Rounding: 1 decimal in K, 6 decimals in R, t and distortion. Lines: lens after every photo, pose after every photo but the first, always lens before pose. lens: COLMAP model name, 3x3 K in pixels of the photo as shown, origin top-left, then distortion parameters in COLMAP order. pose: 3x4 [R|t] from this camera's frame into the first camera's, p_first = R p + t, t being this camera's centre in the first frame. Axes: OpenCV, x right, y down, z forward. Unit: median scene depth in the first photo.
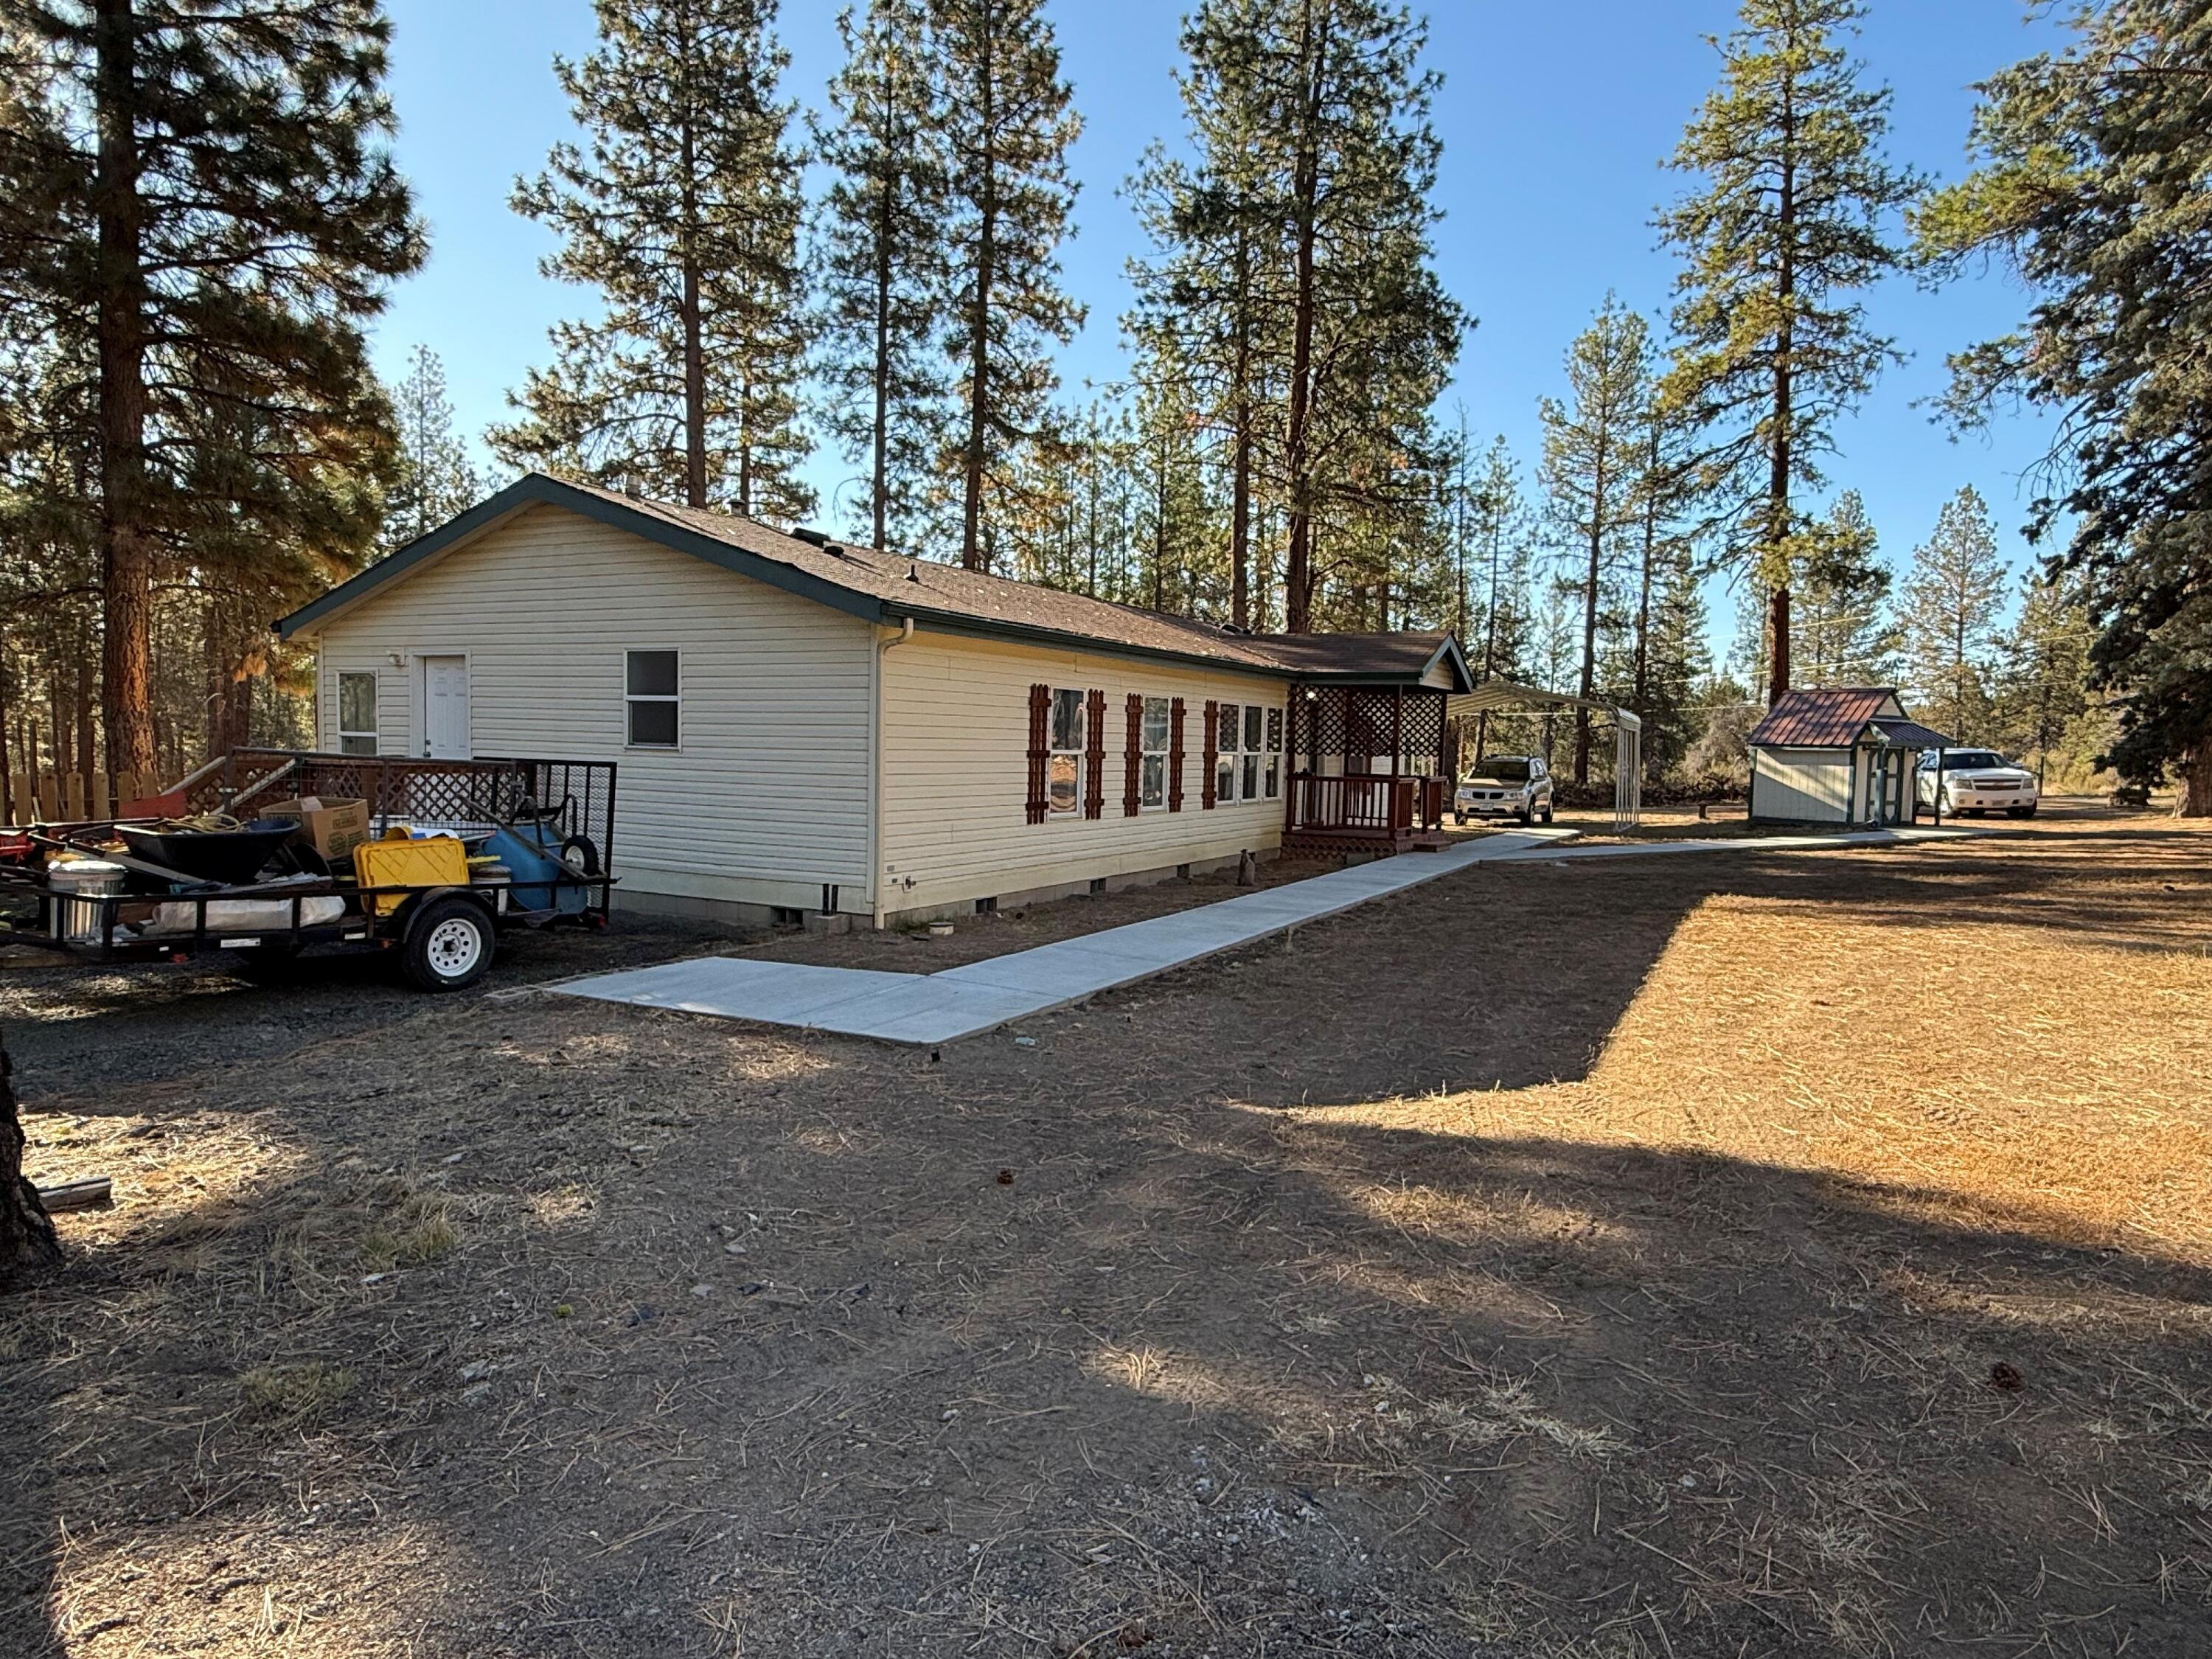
lens RADIAL K [[1321.3, 0, 1106.0], [0, 1321.3, 829.5], [0, 0, 1]] dist [0.002362, 0.001235]
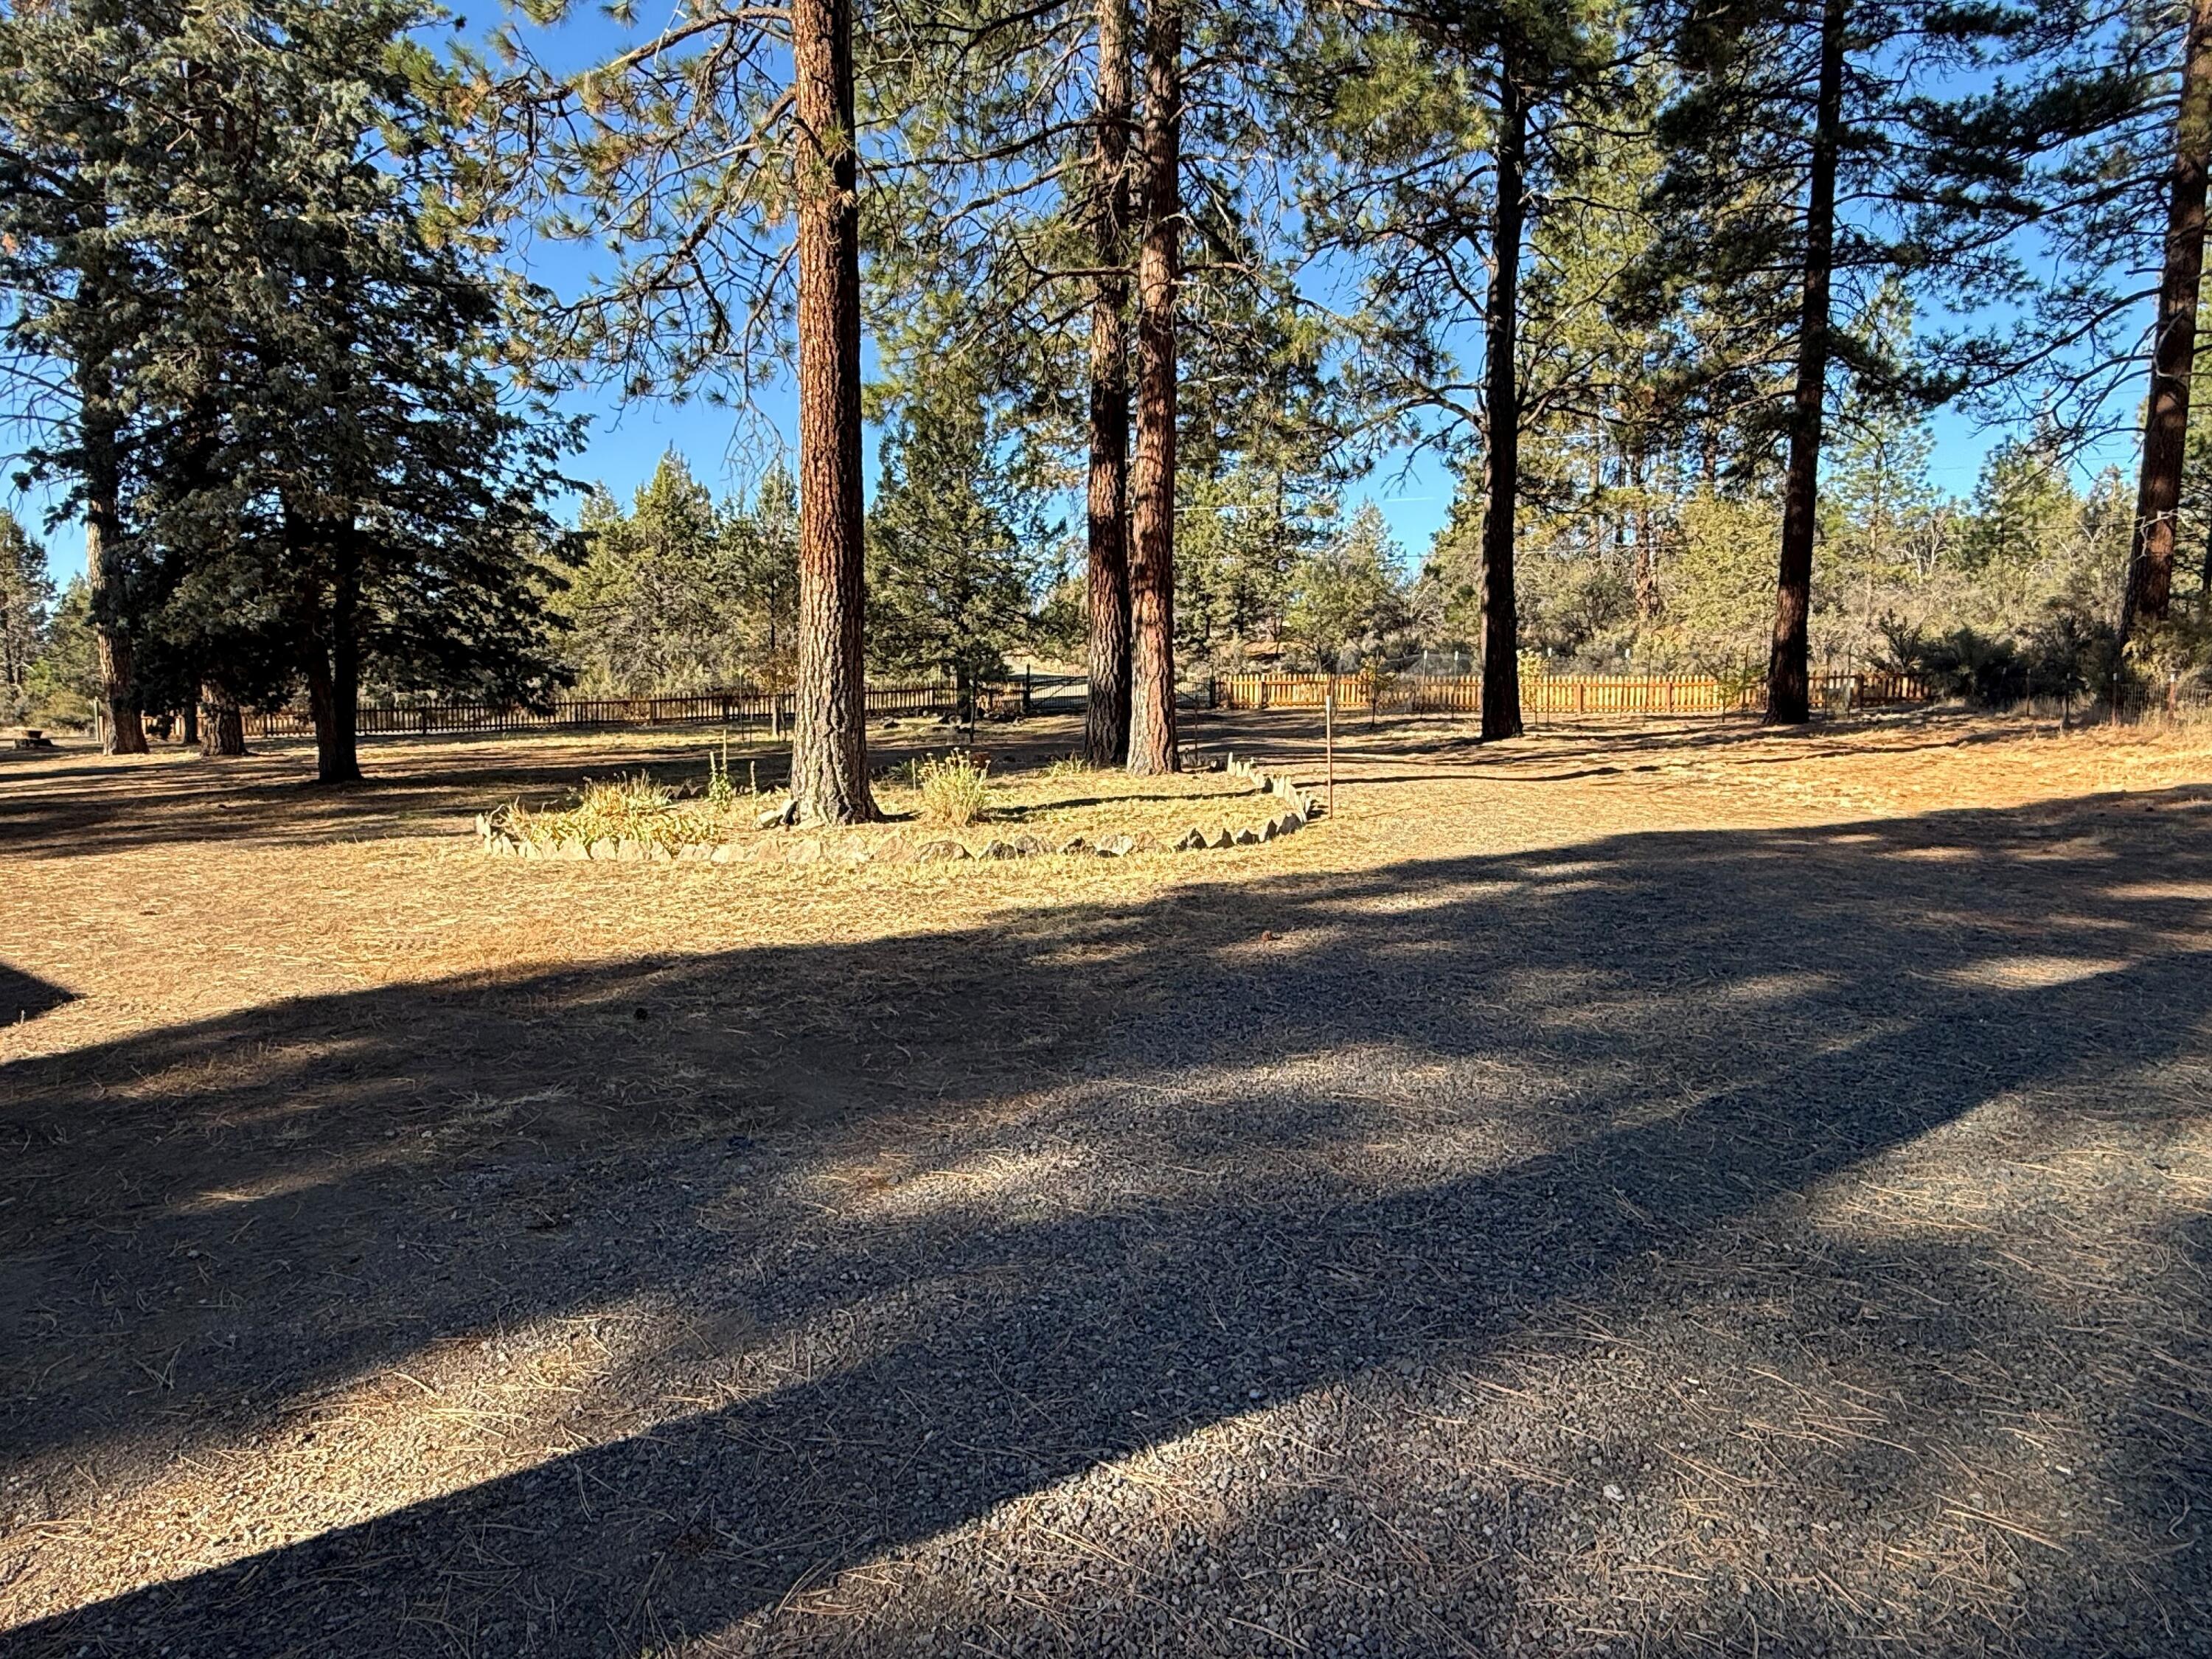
lens RADIAL K [[1321.3, 0, 1106.0], [0, 1321.3, 829.5], [0, 0, 1]] dist [0.002362, 0.001235]
pose [[0.178121, -0.099530, 0.978962, -1.113333], [0.057738, 0.994214, 0.090575, 0.009347], [-0.982313, 0.040390, 0.182837, -0.026691]]
